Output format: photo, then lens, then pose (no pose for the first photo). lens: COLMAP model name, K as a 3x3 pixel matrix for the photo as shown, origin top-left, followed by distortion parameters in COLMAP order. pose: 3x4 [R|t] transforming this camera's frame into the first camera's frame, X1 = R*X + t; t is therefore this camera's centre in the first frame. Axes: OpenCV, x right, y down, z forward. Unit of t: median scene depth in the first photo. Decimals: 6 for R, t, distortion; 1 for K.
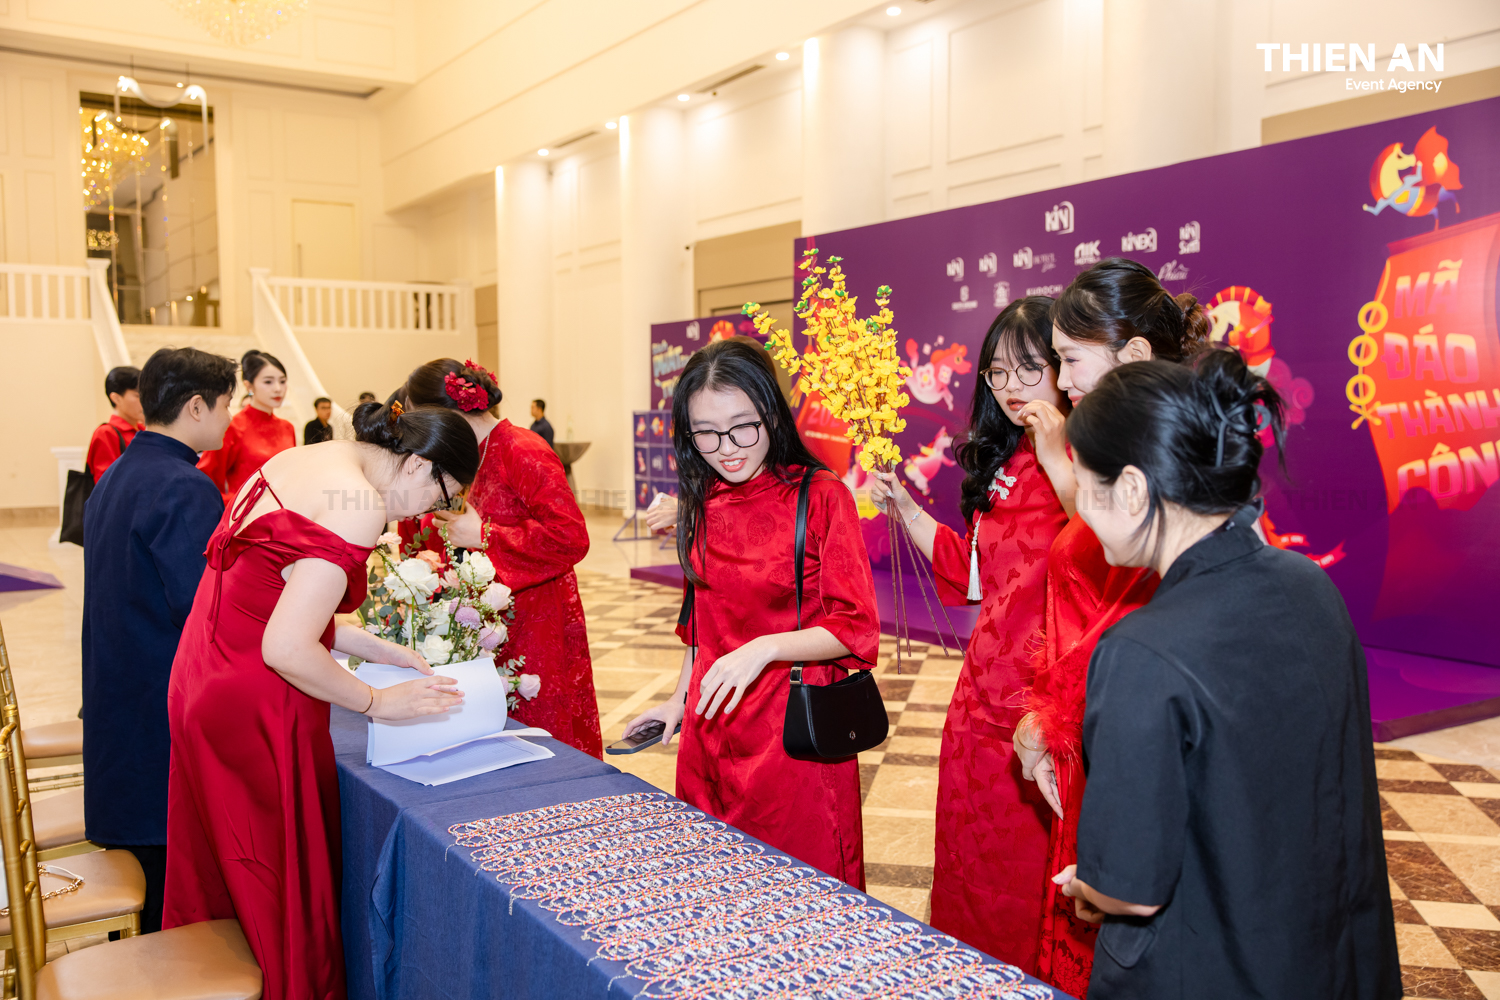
lens RADIAL K [[1315.5, 0, 750.9], [0, 1315.5, 499.9], [0, 0, 1]] dist [0.003791, 0.007780]
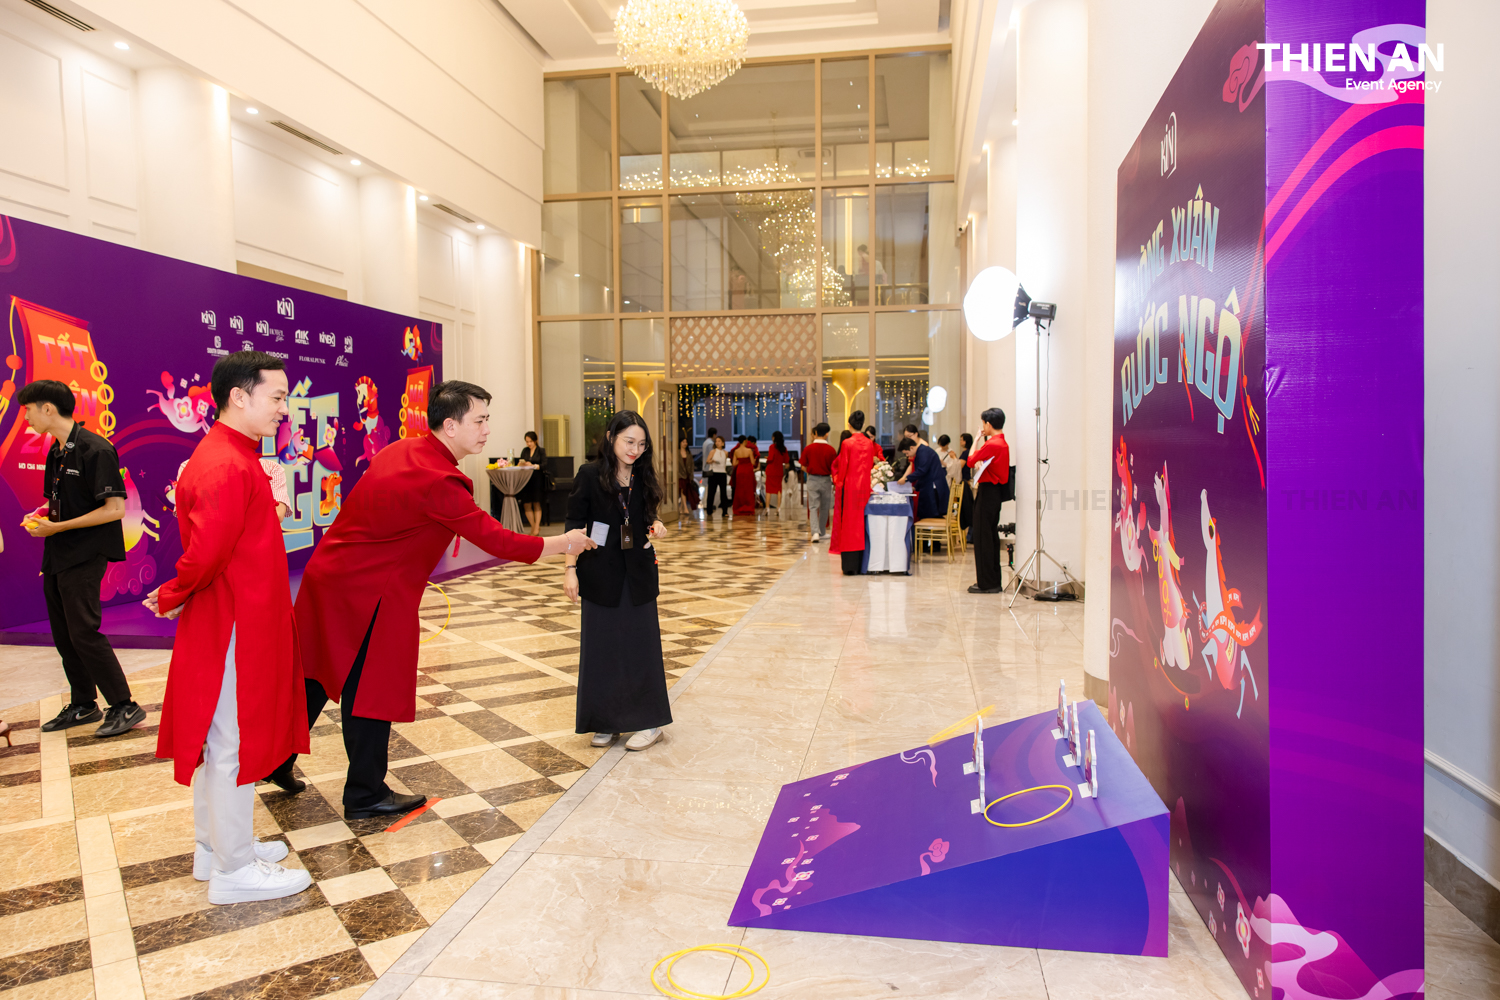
lens RADIAL K [[1006.5, 0, 751.9], [0, 1006.5, 501.4], [0, 0, 1]] dist [0.008400, 0.002063]
pose [[-0.742117, -0.028840, 0.669650, -1.081921], [0.053332, 0.993366, 0.101885, -0.106387], [-0.668146, 0.111325, -0.735655, 1.810930]]
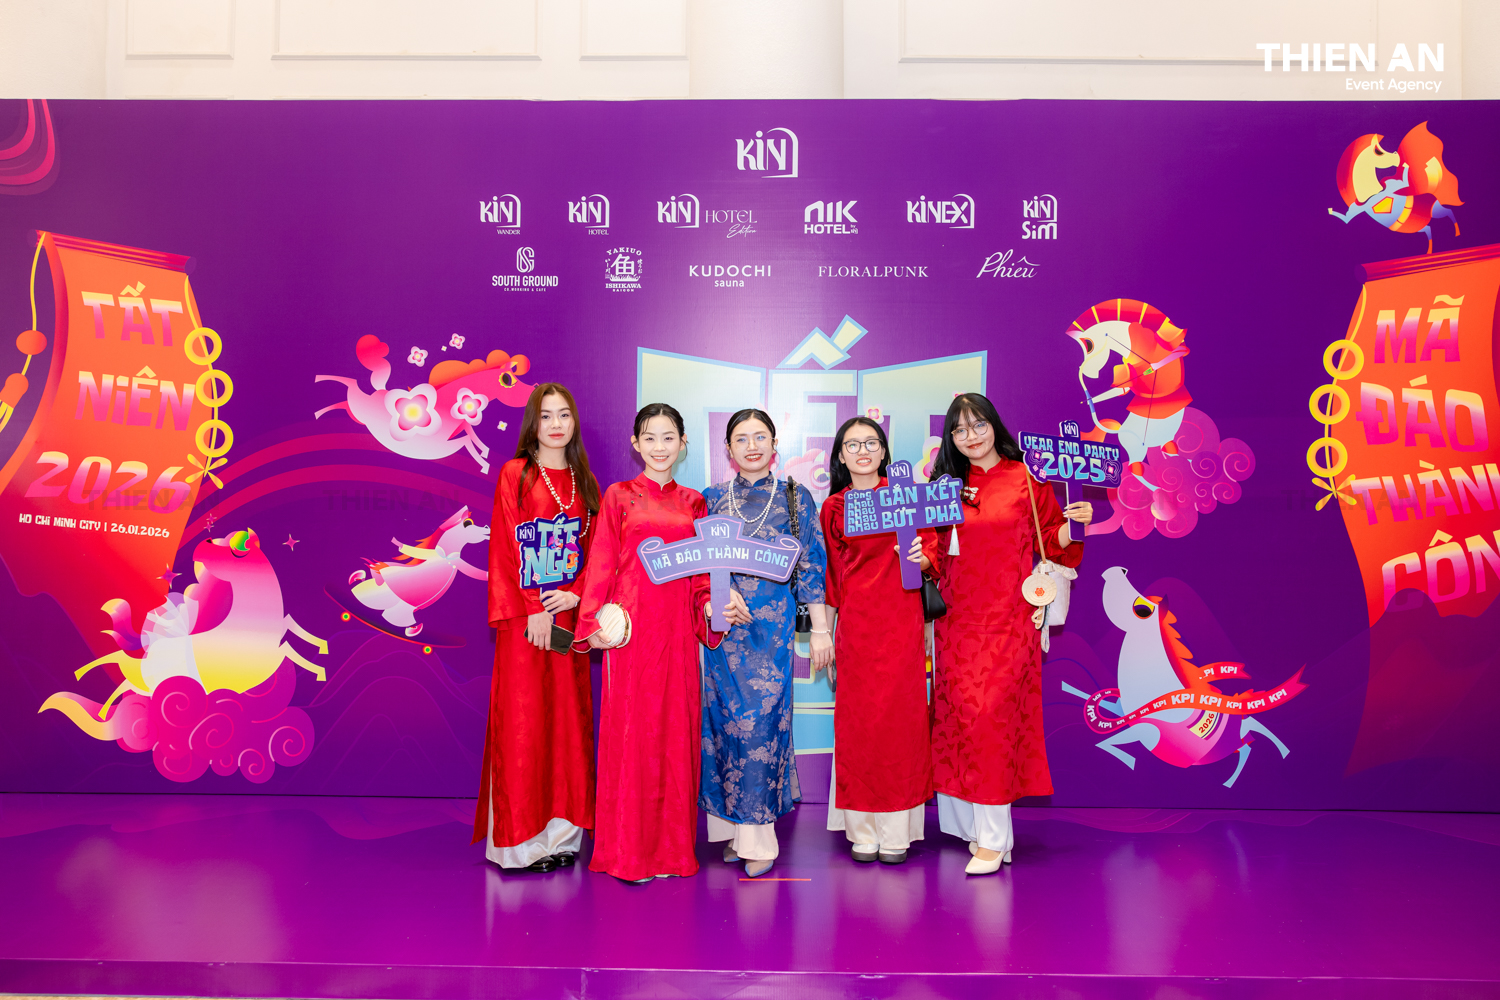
lens RADIAL K [[1135.6, 0, 750.4], [0, 1135.6, 498.7], [0, 0, 1]] dist [-0.011232, 0.000201]
pose [[0.554264, 0.024657, 0.831975, -0.227196], [0.043071, 0.997372, -0.058253, -0.036829], [-0.831226, 0.068122, 0.551746, 0.891813]]
